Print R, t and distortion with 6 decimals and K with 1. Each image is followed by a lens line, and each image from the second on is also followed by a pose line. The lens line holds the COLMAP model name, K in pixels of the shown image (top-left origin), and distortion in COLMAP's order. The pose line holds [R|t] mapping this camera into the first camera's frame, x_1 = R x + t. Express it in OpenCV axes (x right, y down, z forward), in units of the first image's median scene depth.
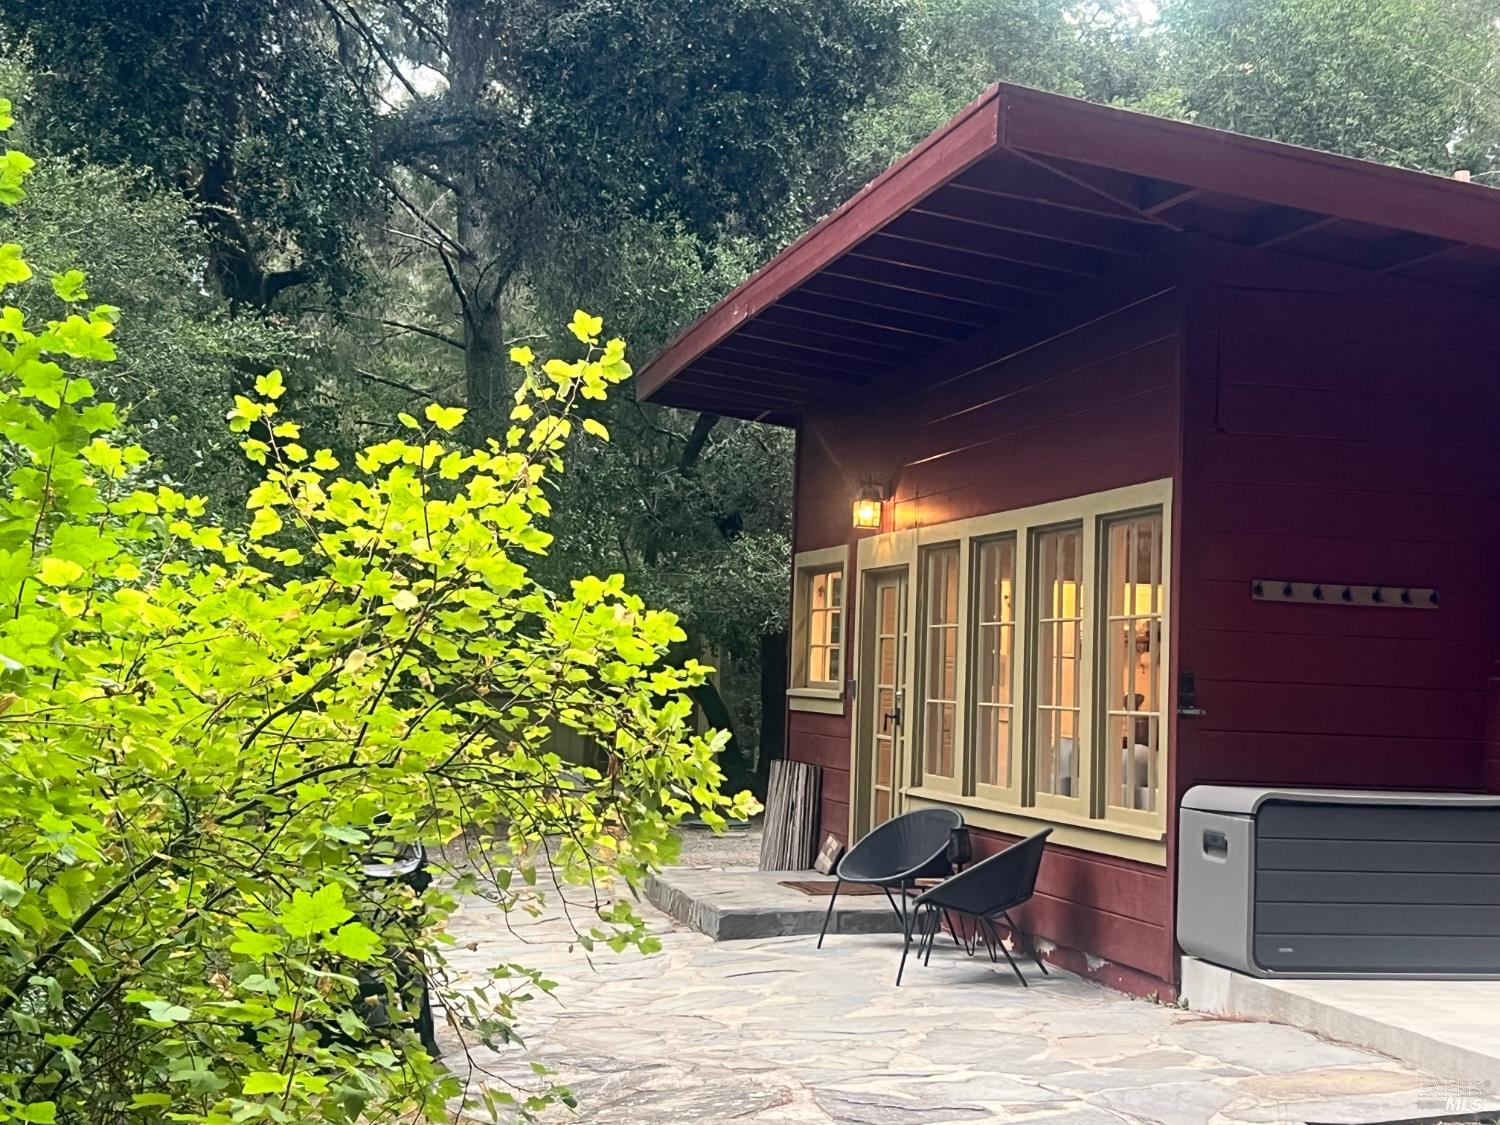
lens RADIAL K [[2404.7, 0, 750.0], [0, 2404.7, 562.5], [0, 0, 1]] dist [0.002090, 0.002085]
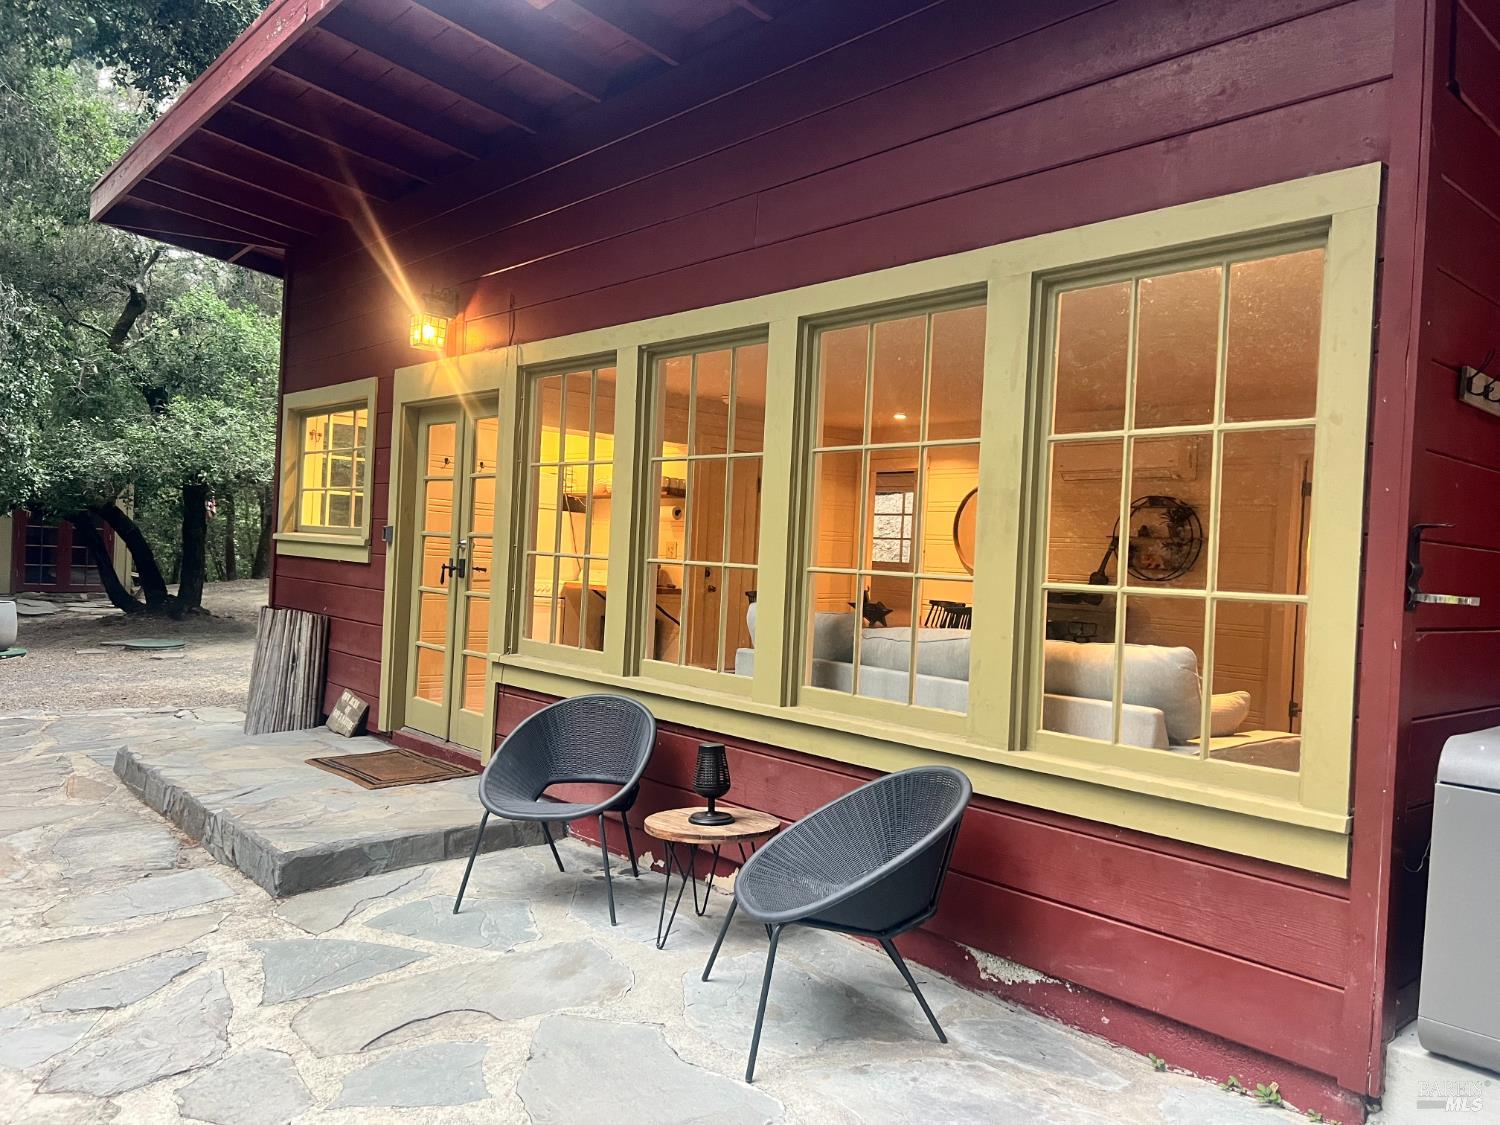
lens RADIAL K [[1093.4, 0, 750.0], [0, 1093.4, 562.5], [0, 0, 1]] dist [-0.001935, -0.002236]
pose [[0.861017, 0.004040, 0.508561, -0.048960], [-0.044109, 0.996794, 0.066758, 0.029548], [-0.506660, -0.079912, 0.858434, 0.579746]]
